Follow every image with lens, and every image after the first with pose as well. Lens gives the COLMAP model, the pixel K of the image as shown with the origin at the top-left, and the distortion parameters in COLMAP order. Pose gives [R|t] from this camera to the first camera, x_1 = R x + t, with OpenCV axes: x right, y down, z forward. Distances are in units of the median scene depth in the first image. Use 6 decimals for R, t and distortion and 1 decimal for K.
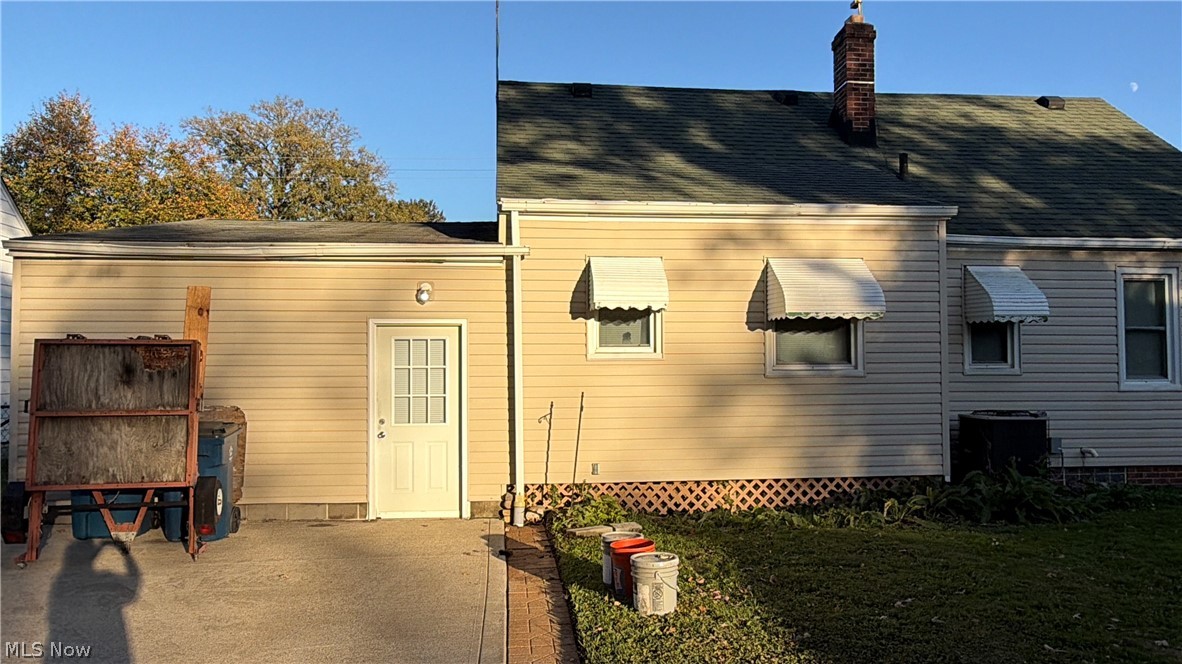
lens RADIAL K [[885.1, 0, 591.0], [0, 885.1, 325.2], [0, 0, 1]] dist [-0.004467, -0.004698]
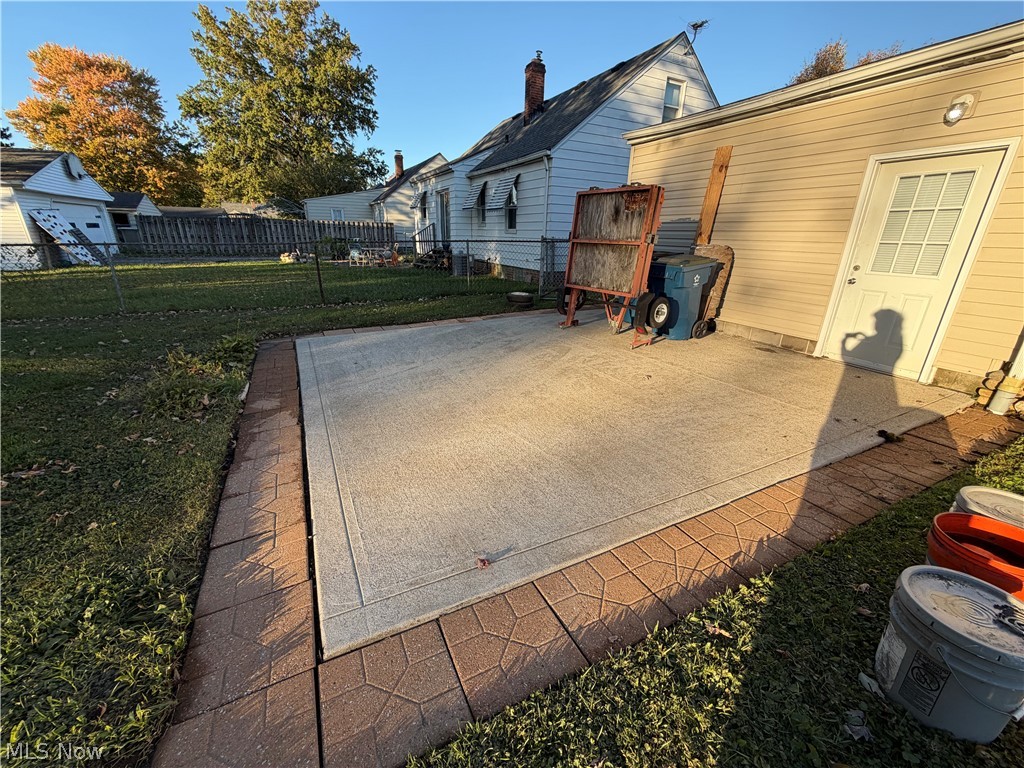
lens RADIAL K [[413.0, 0, 506.0], [0, 413.0, 386.4], [0, 0, 1]] dist [0.002558, -0.000192]
pose [[0.361895, 0.333978, -0.870339, 0.075352], [0.022516, 0.930217, 0.366318, 0.049582], [0.931947, -0.152165, 0.329121, 0.425256]]
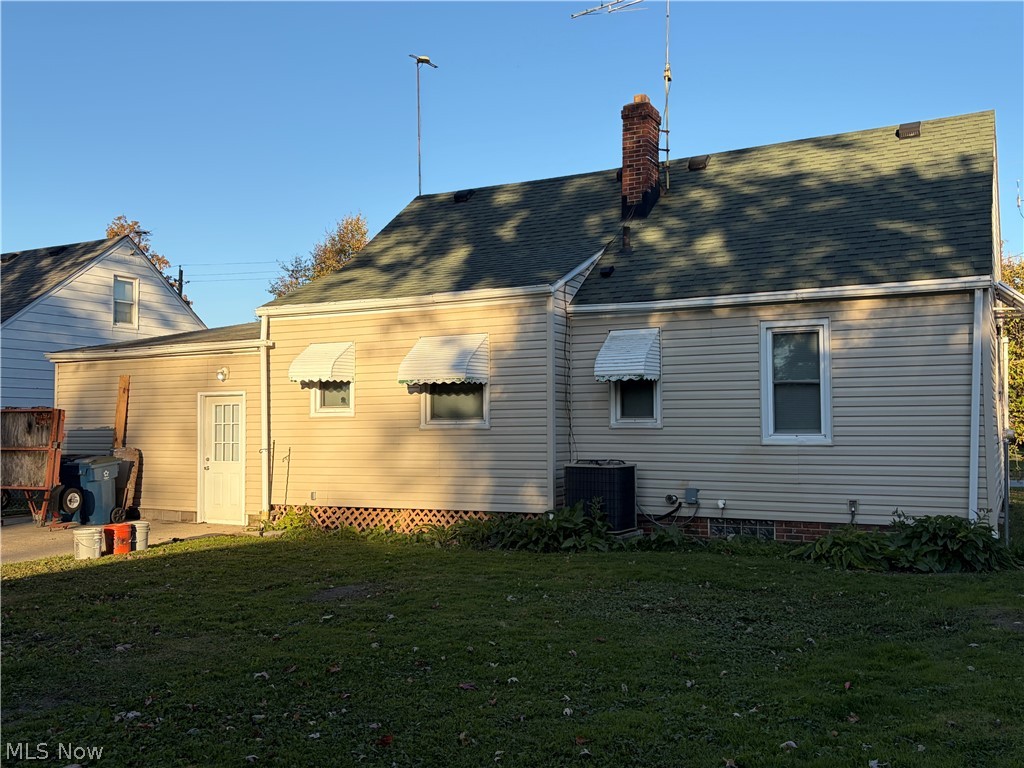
lens RADIAL K [[959.3, 0, 511.0], [0, 959.3, 386.6], [0, 0, 1]] dist [0.043606, 0.000000]
pose [[0.826878, -0.026278, -0.561767, 1.084200], [0.027875, 0.999595, -0.005729, 0.007353], [0.561690, -0.010922, 0.827276, -0.076440]]
